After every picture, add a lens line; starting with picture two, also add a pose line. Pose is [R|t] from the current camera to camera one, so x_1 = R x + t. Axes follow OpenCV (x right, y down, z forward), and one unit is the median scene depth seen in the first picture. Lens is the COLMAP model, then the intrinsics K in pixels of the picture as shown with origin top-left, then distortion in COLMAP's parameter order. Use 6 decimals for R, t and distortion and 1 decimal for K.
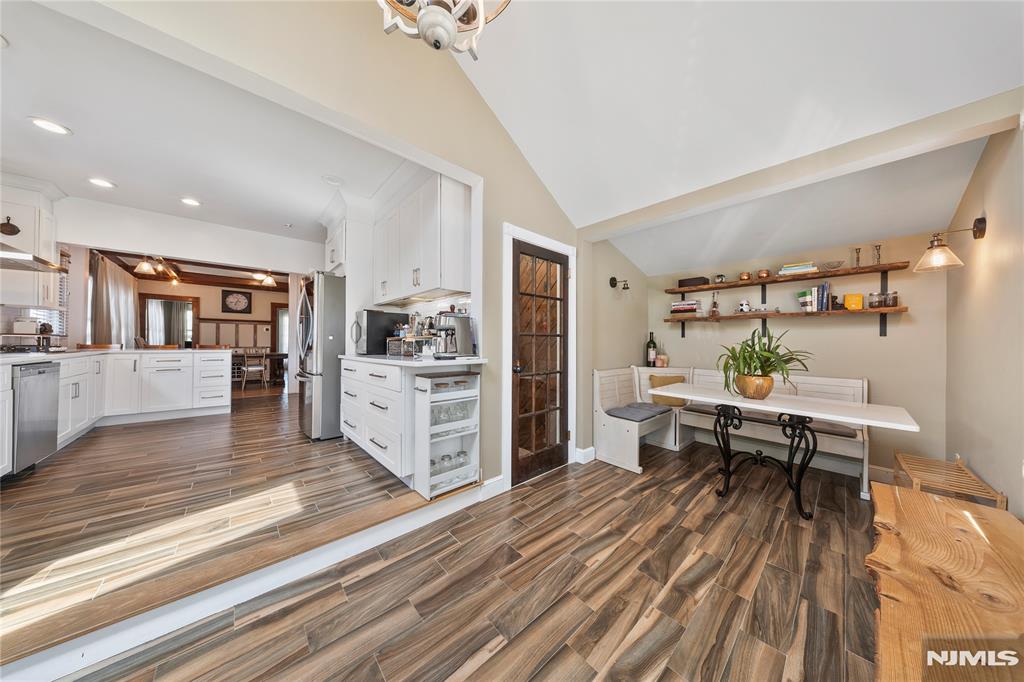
lens RADIAL K [[305.5, 0, 513.2], [0, 305.5, 340.2], [0, 0, 1]] dist [-0.001556, -0.000098]
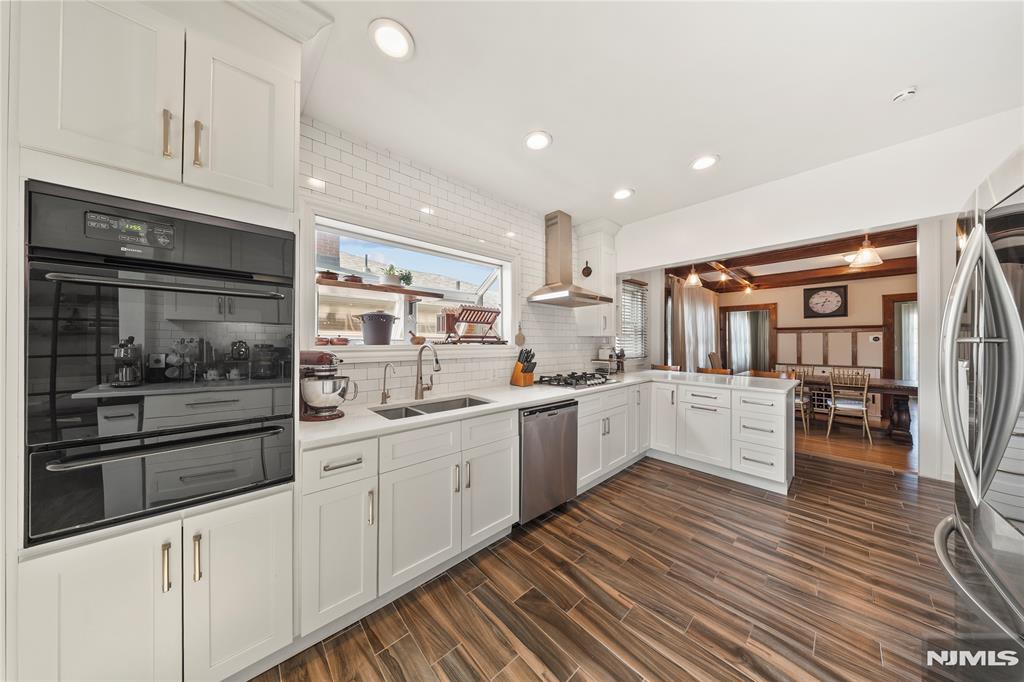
lens RADIAL K [[305.5, 0, 513.0], [0, 305.5, 340.4], [0, 0, 1]] dist [-0.001556, -0.000098]
pose [[-0.001379, -0.011207, -0.999936, -0.195037], [0.008971, 0.999897, -0.011218, -0.035307], [0.999959, -0.008986, -0.001278, 0.279568]]
